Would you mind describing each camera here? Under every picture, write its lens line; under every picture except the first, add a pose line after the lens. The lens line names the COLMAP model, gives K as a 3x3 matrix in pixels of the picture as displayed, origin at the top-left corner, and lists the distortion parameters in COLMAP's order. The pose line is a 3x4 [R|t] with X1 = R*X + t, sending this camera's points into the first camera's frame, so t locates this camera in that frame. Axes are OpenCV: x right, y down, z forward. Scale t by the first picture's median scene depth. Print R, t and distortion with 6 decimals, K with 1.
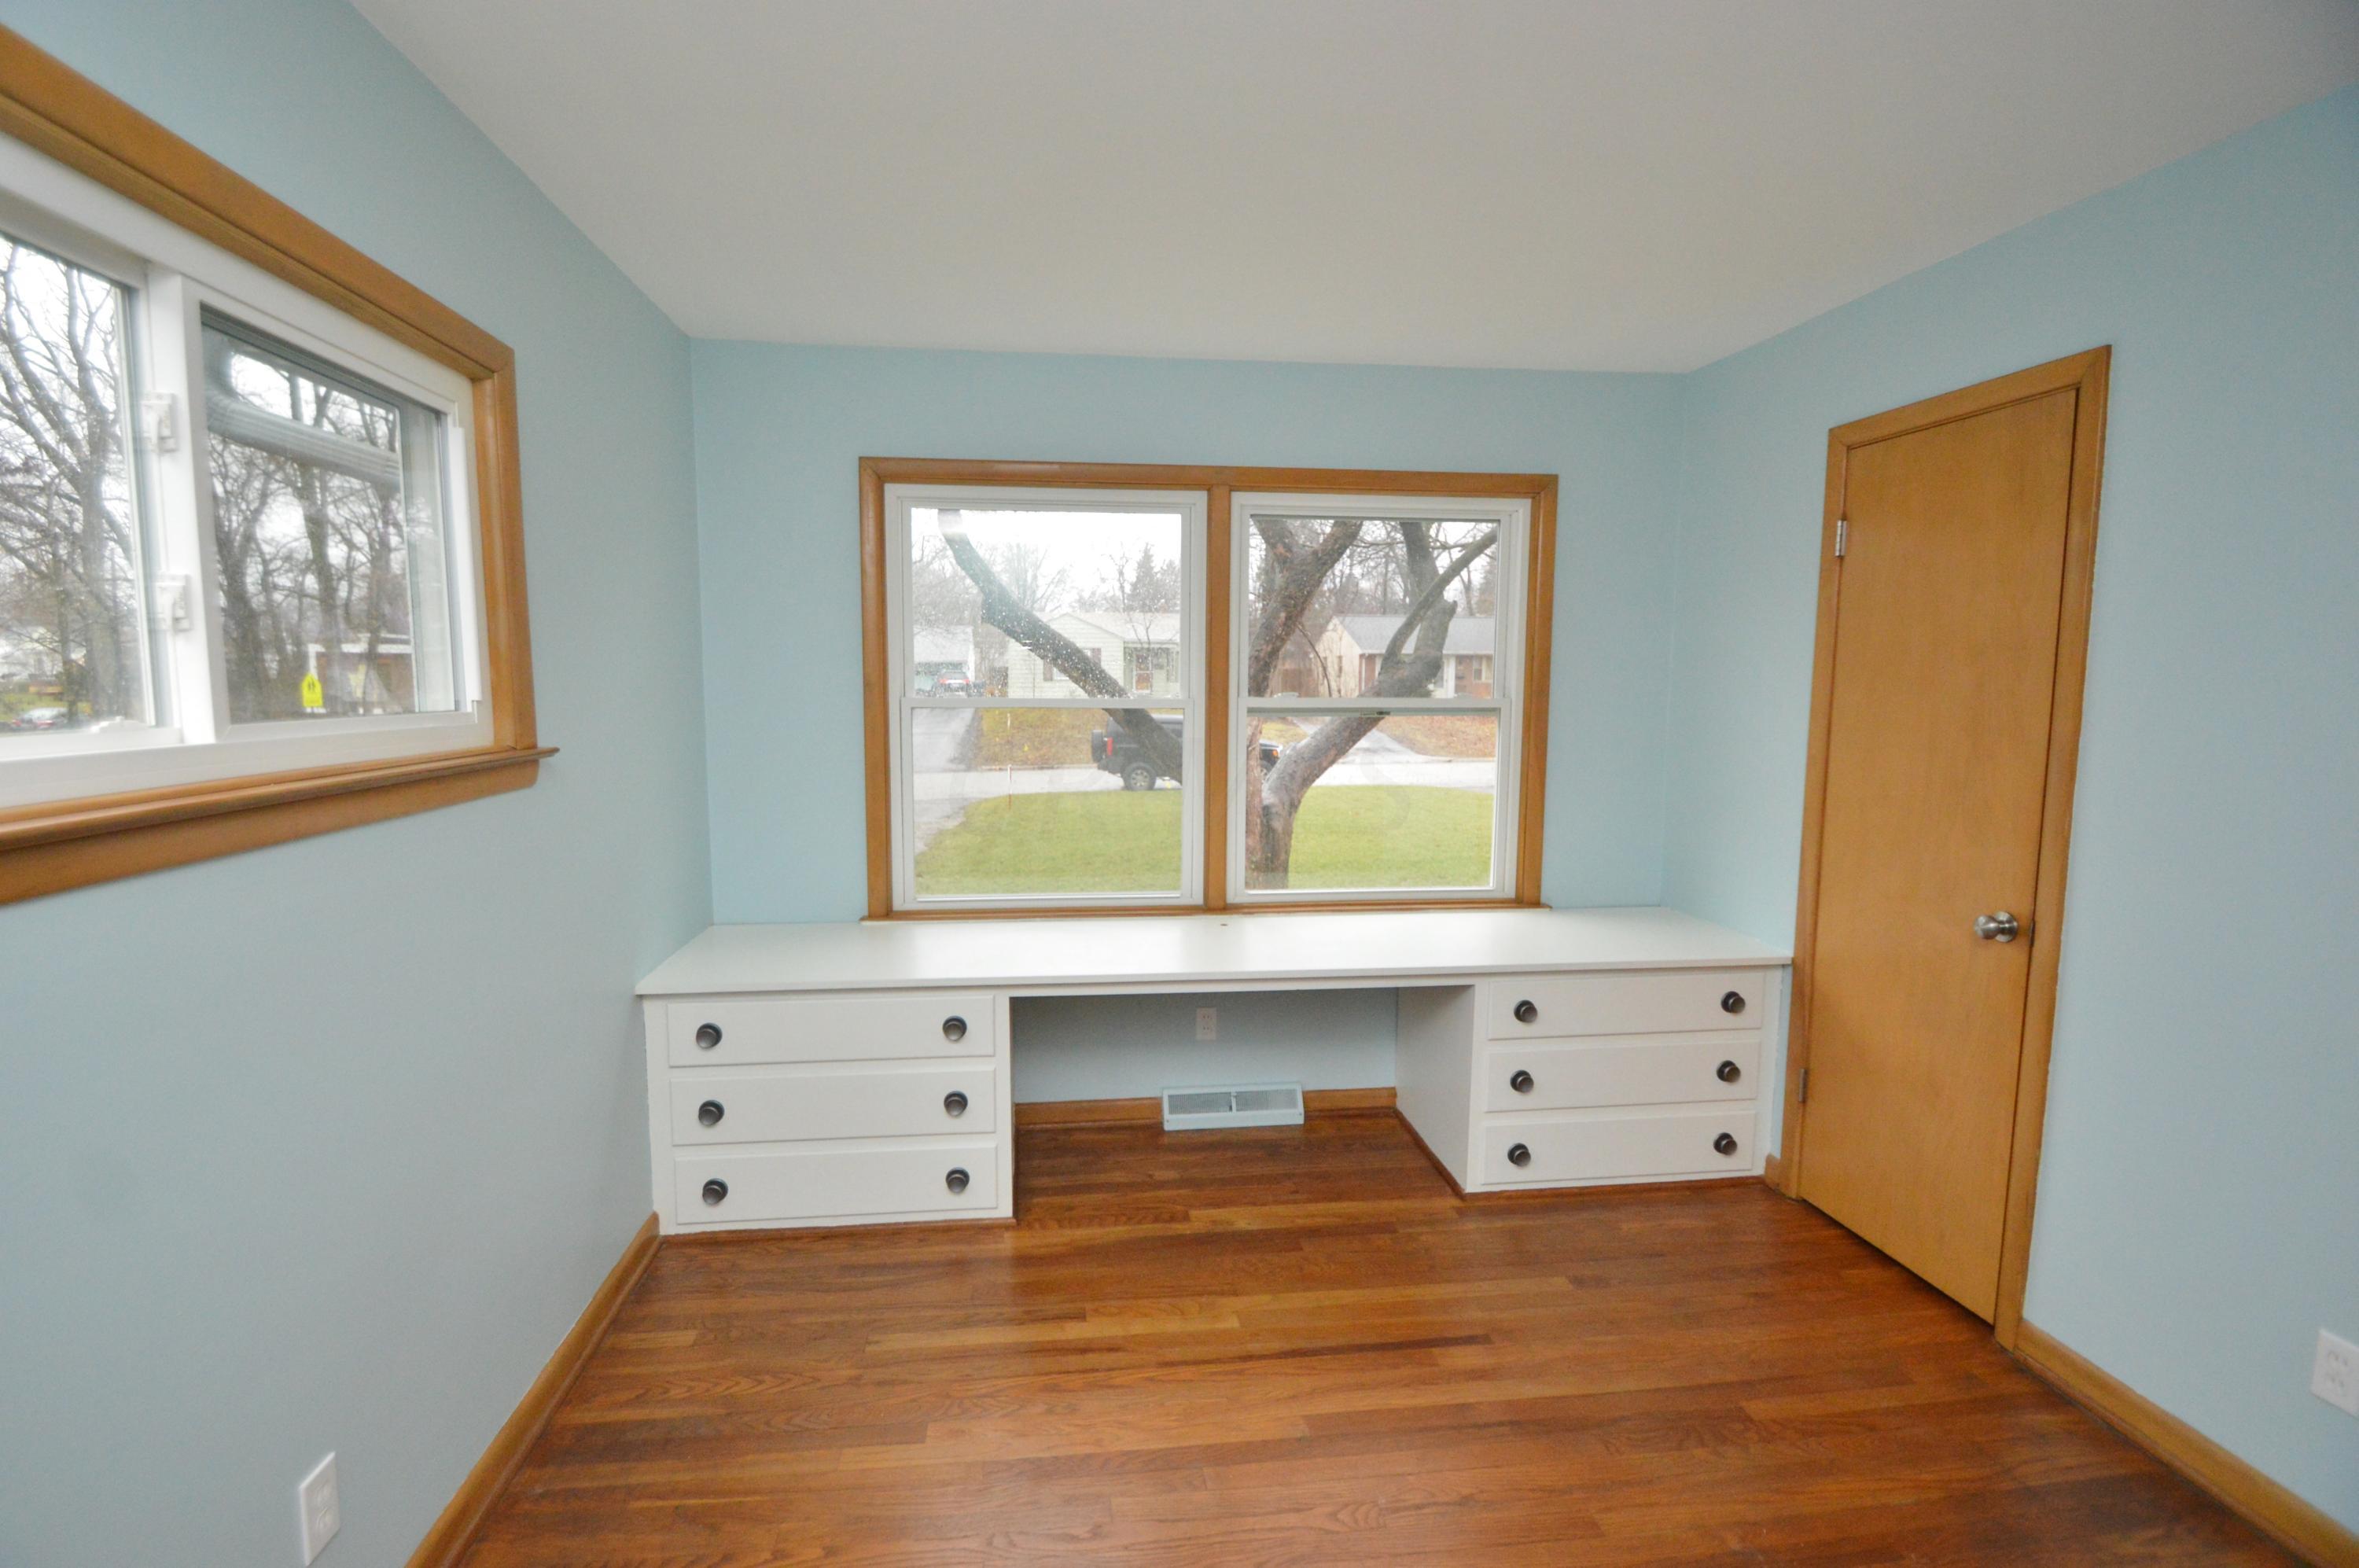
lens RADIAL K [[1062.7, 0, 1125.5], [0, 1062.7, 782.0], [0, 0, 1]] dist [0.003018, -0.009567]
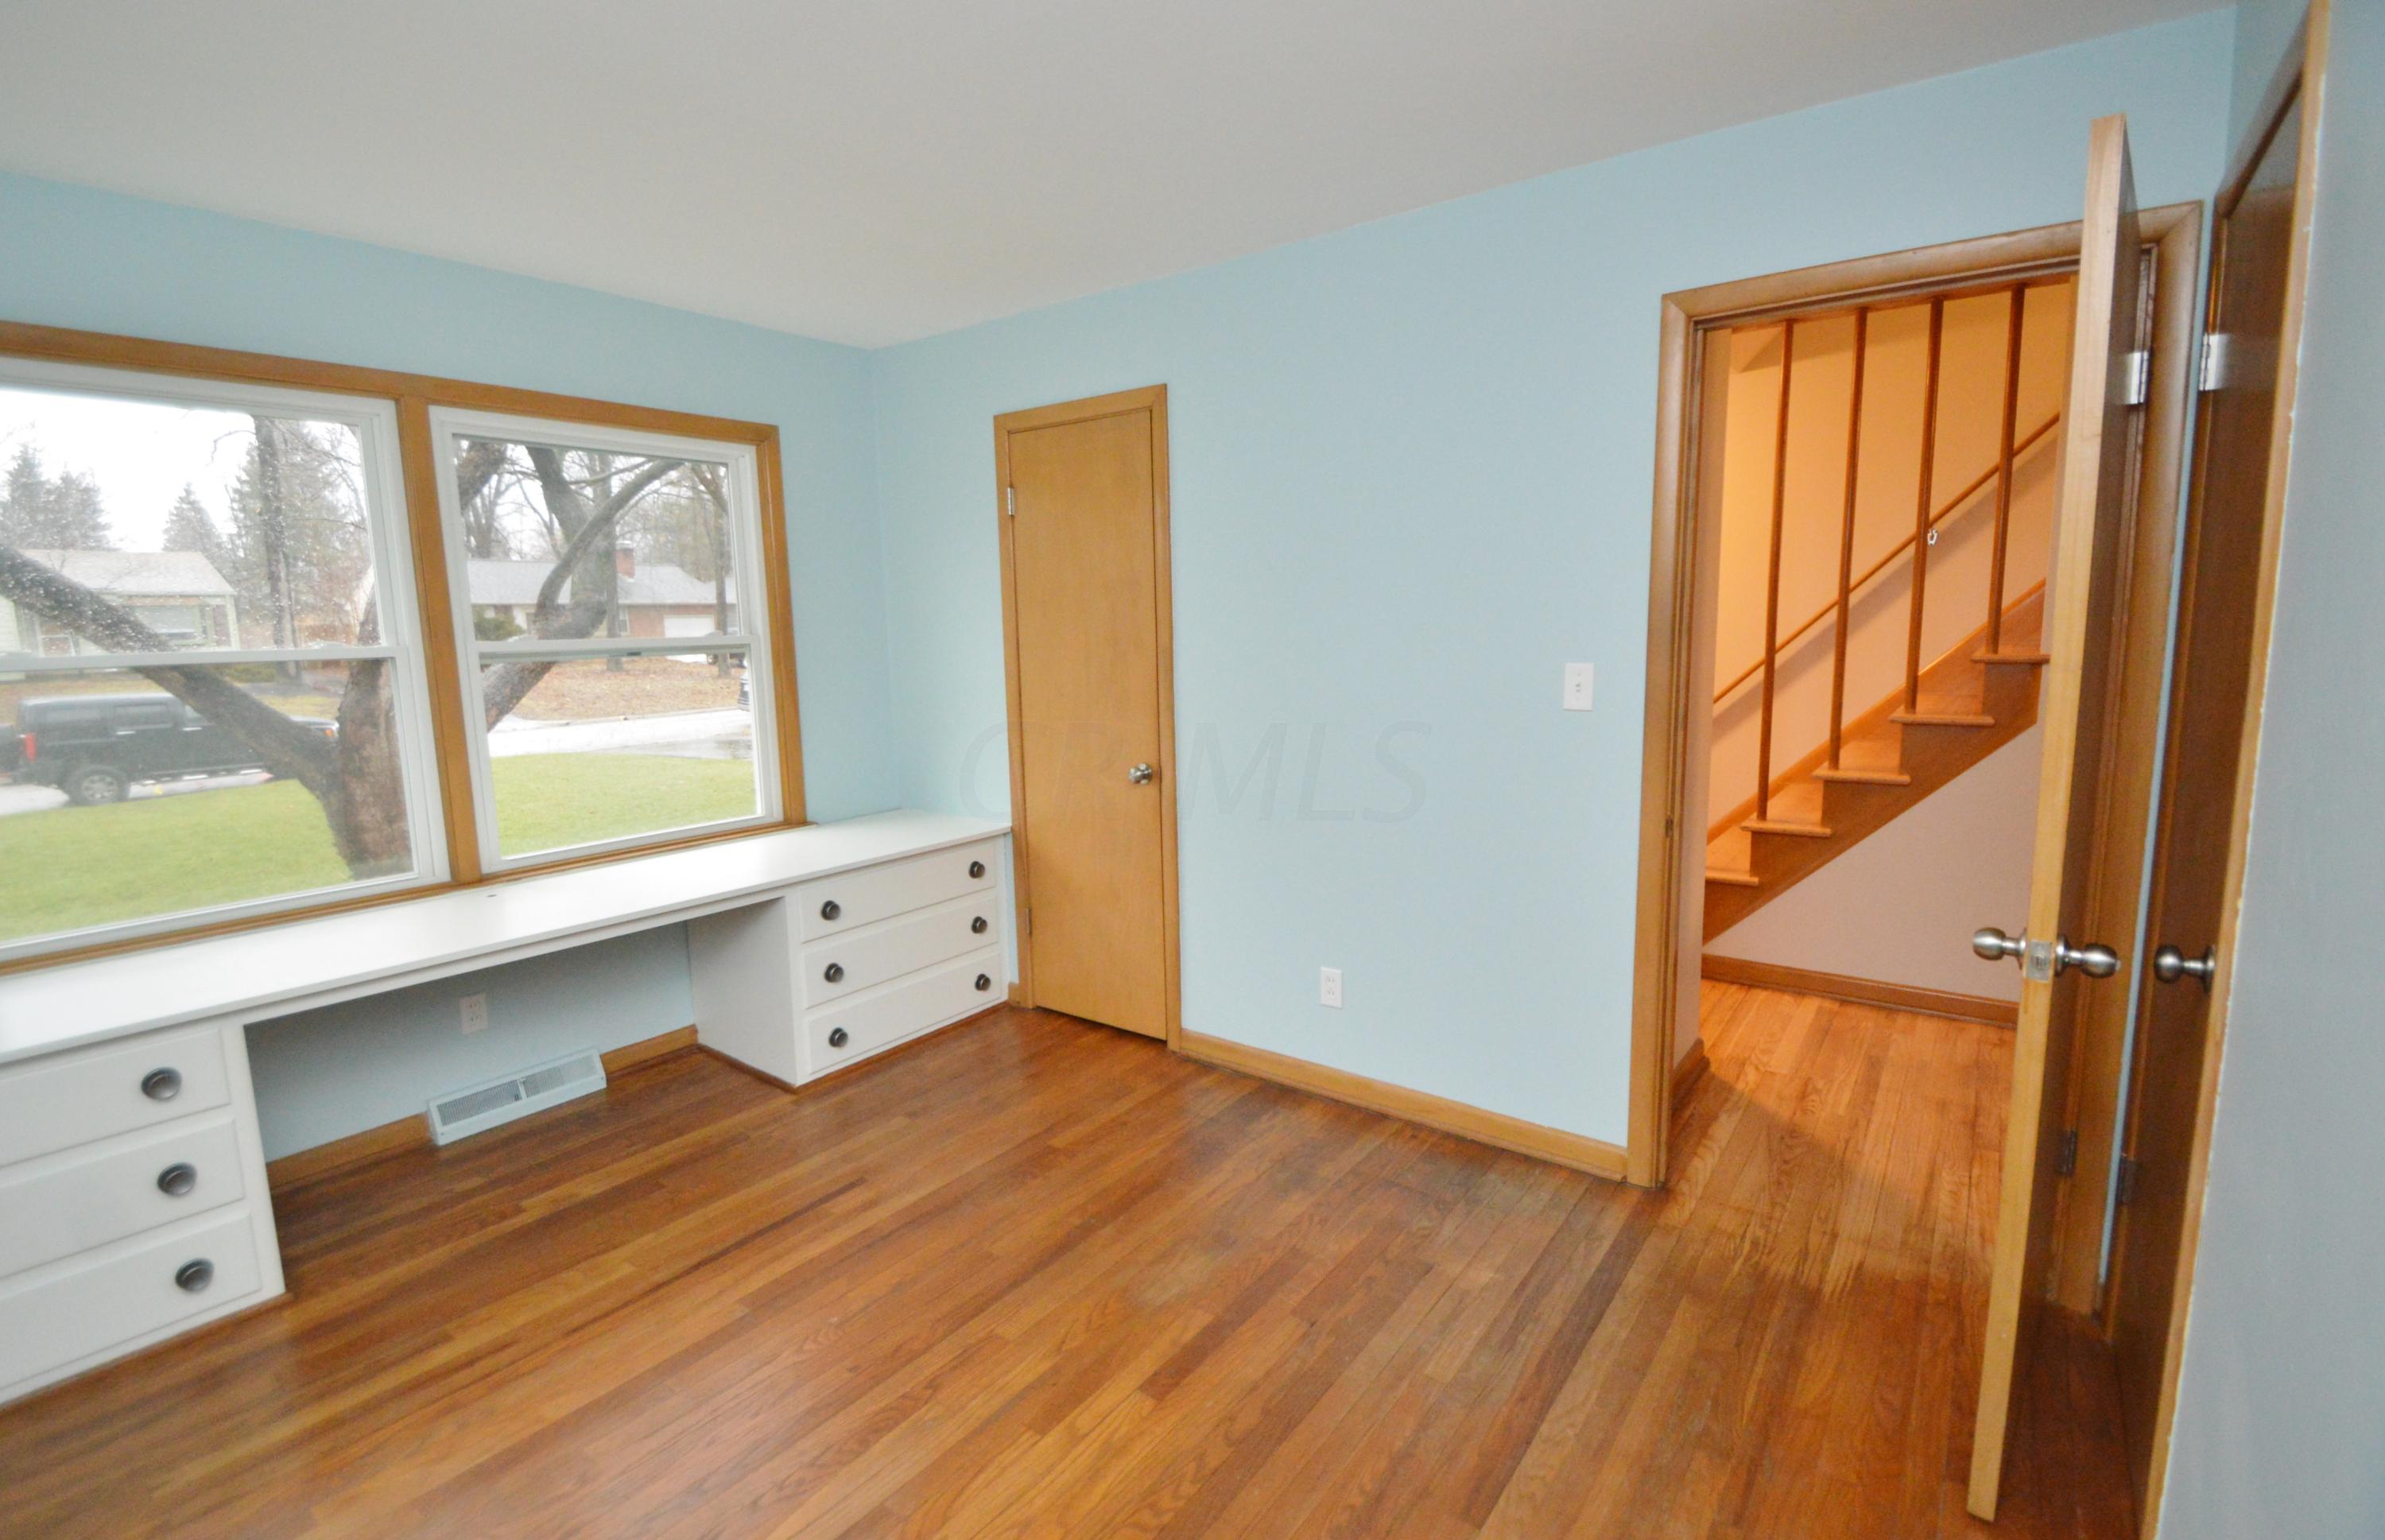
lens RADIAL K [[1081.5, 0, 1187.8], [0, 1081.5, 764.7], [0, 0, 1]] dist [-0.000716, -0.001390]
pose [[0.681257, -0.117501, 0.722553, -0.182770], [0.096463, 0.992836, 0.070504, 0.019912], [-0.725661, 0.021668, 0.687711, -0.067957]]
